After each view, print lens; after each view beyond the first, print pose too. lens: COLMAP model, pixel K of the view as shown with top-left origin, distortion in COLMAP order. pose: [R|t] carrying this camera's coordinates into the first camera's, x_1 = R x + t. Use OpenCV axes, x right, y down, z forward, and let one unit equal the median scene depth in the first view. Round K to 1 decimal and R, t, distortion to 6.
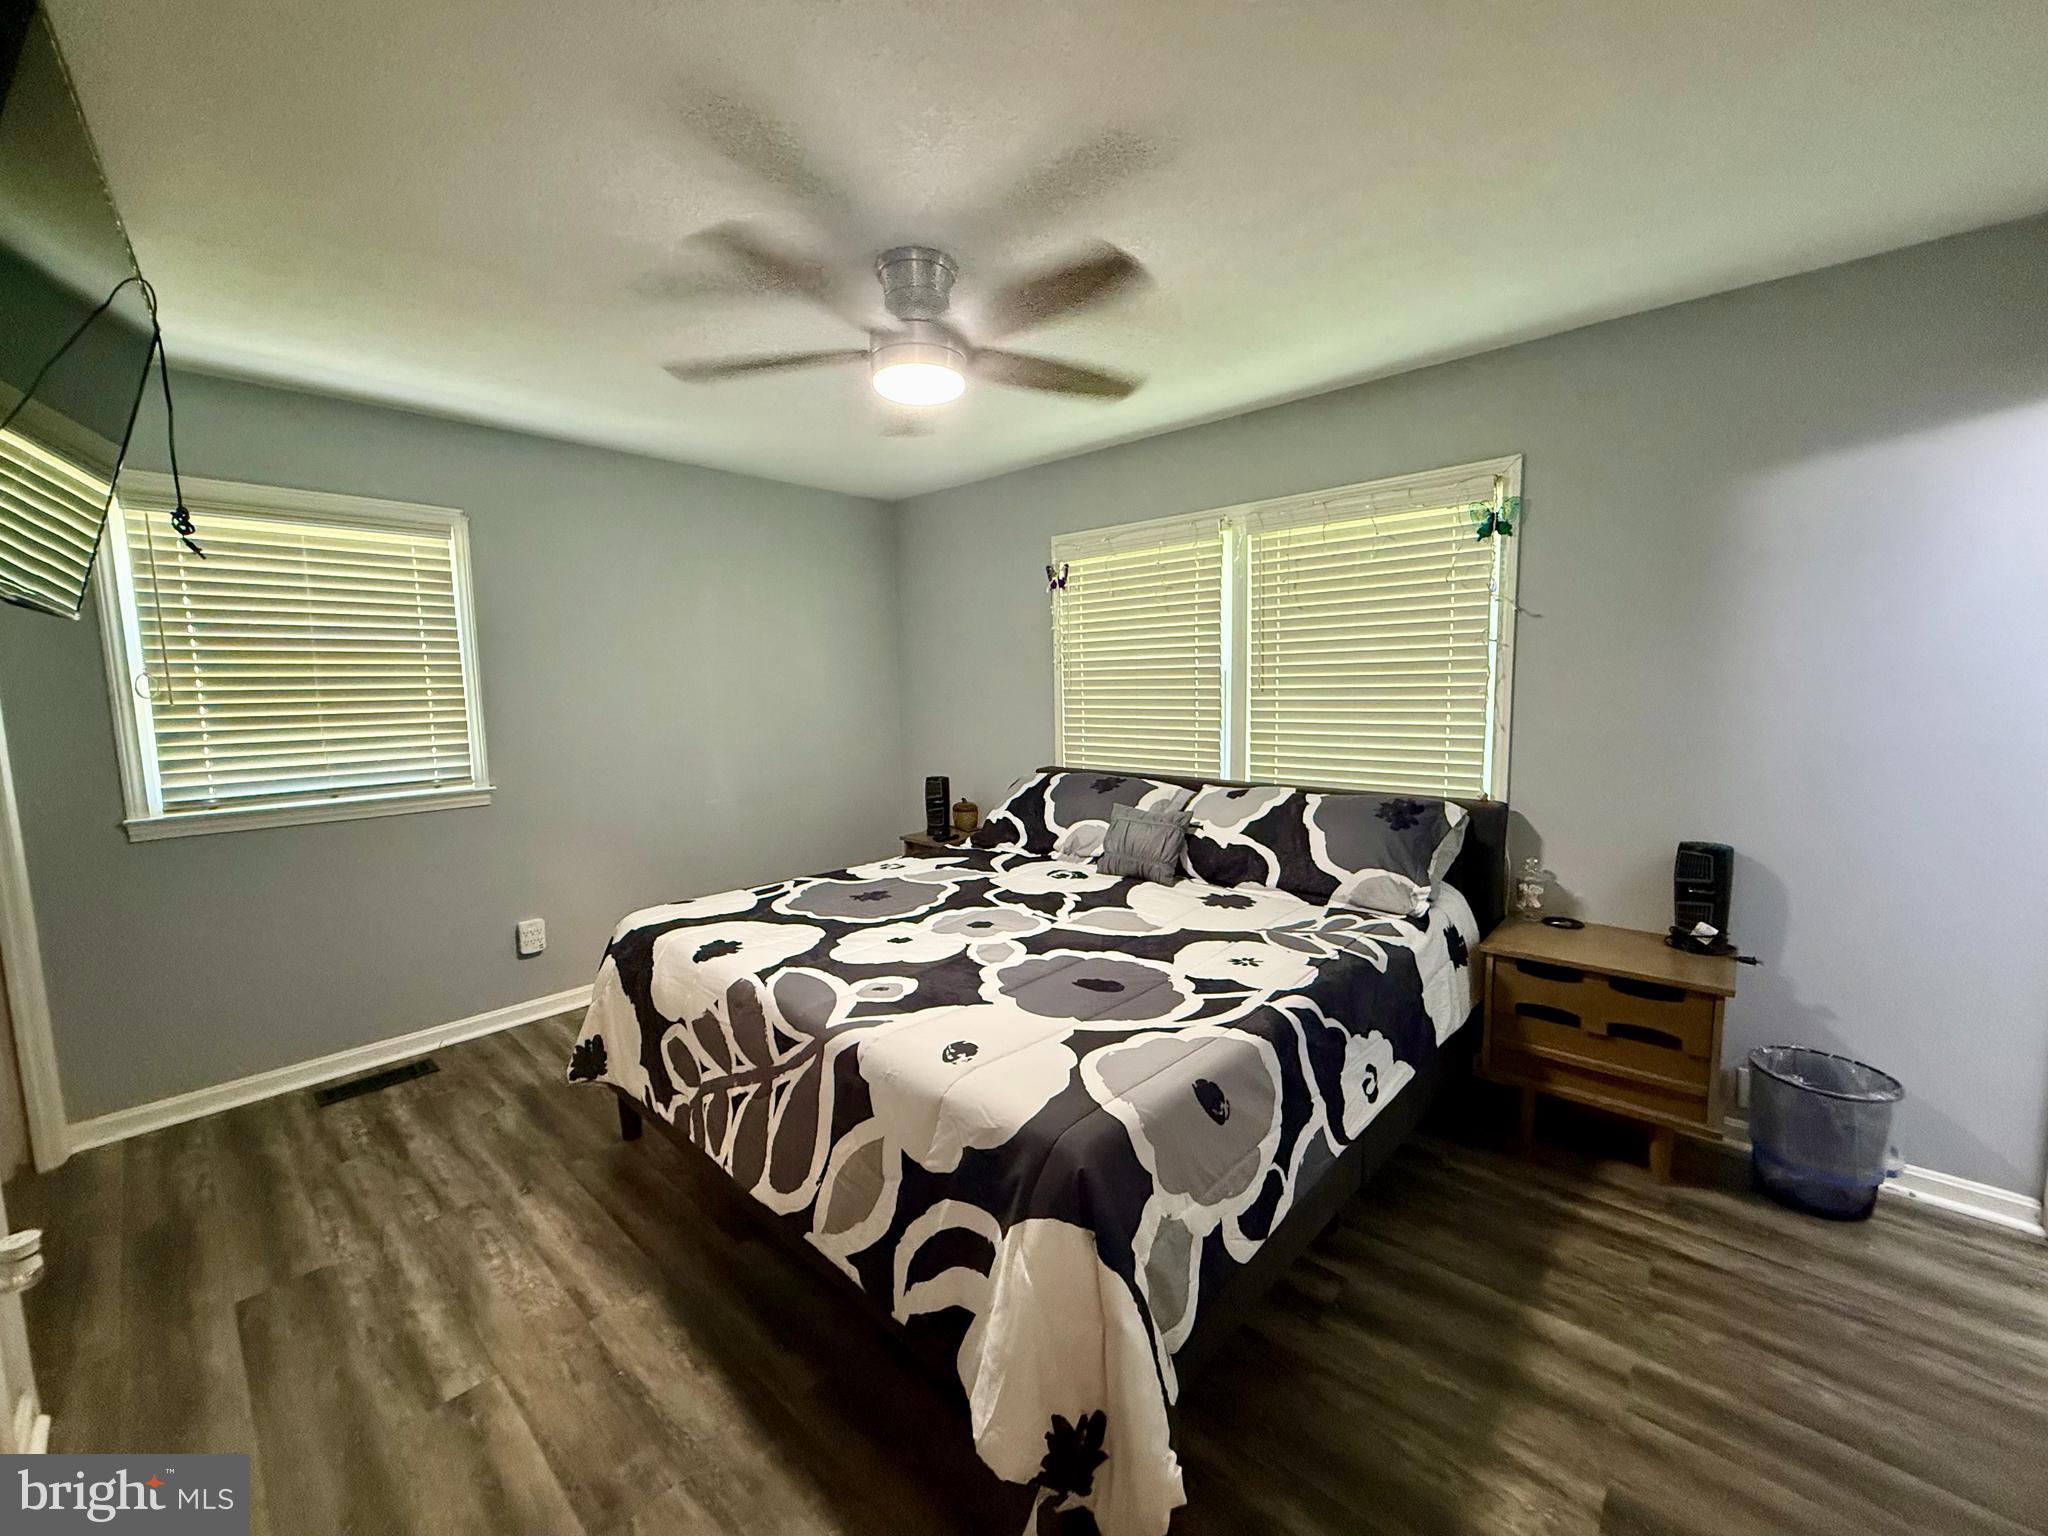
lens RADIAL K [[813.6, 0, 1019.4], [0, 813.6, 770.4], [0, 0, 1]] dist [0.000876, -0.000227]
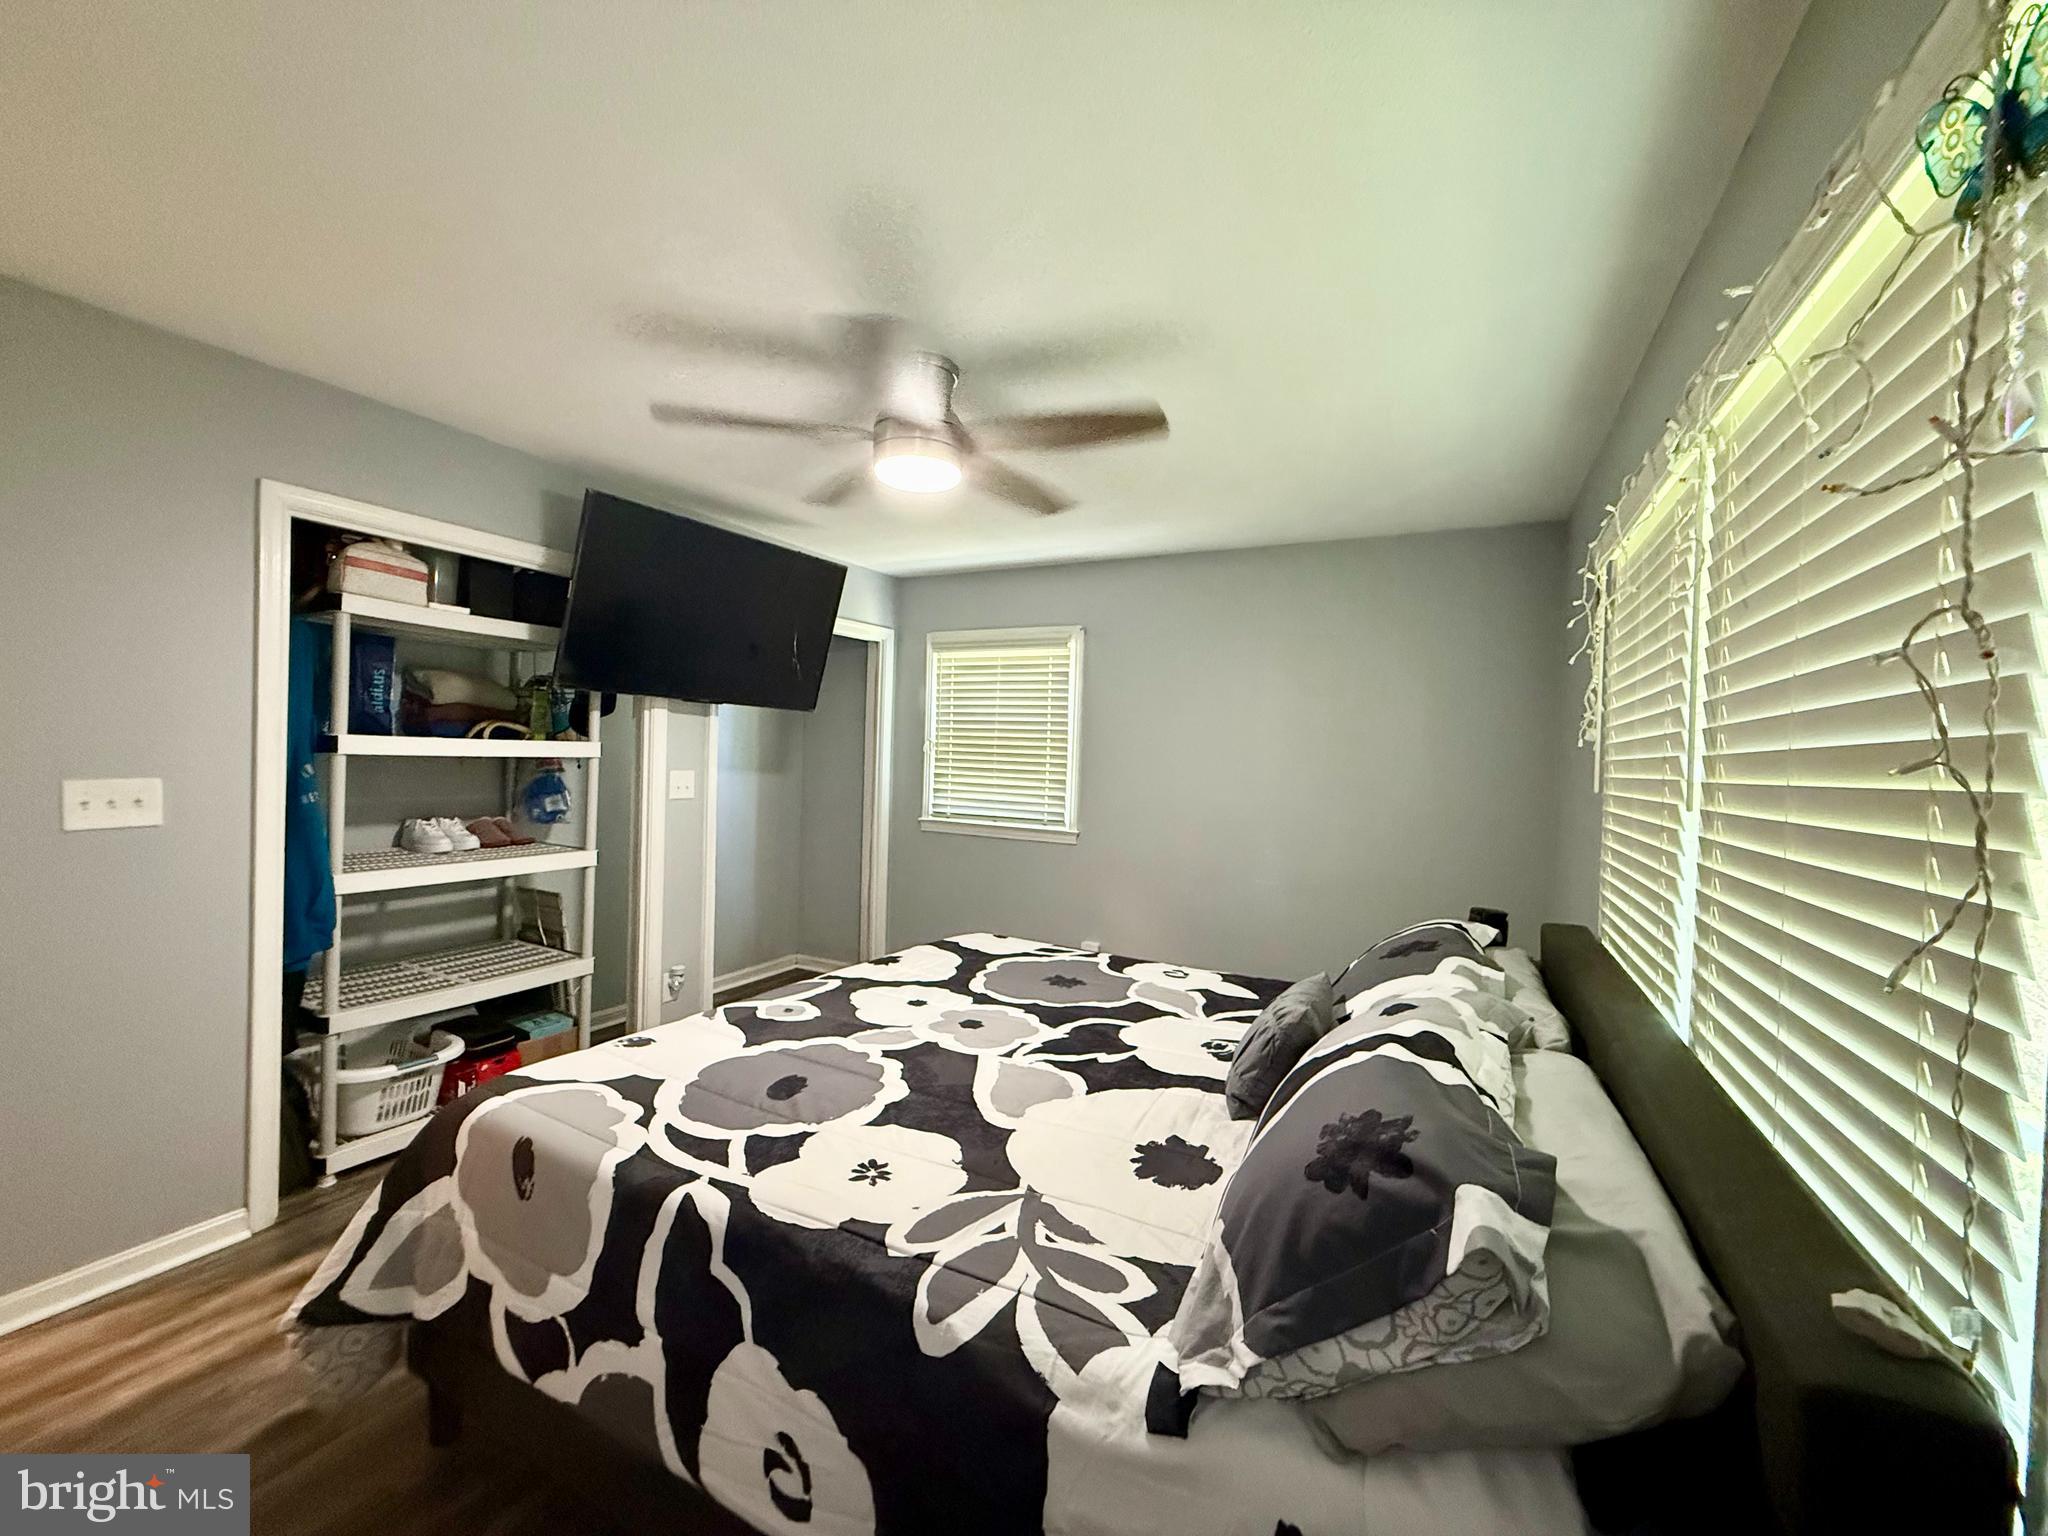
lens RADIAL K [[813.6, 0, 1014.5], [0, 813.6, 761.5], [0, 0, 1]] dist [0.000876, -0.000227]
pose [[0.254838, 0.035255, -0.966341, 0.841780], [-0.146144, 0.989260, -0.002449, -0.103961], [0.955876, 0.141849, 0.257254, 0.793302]]
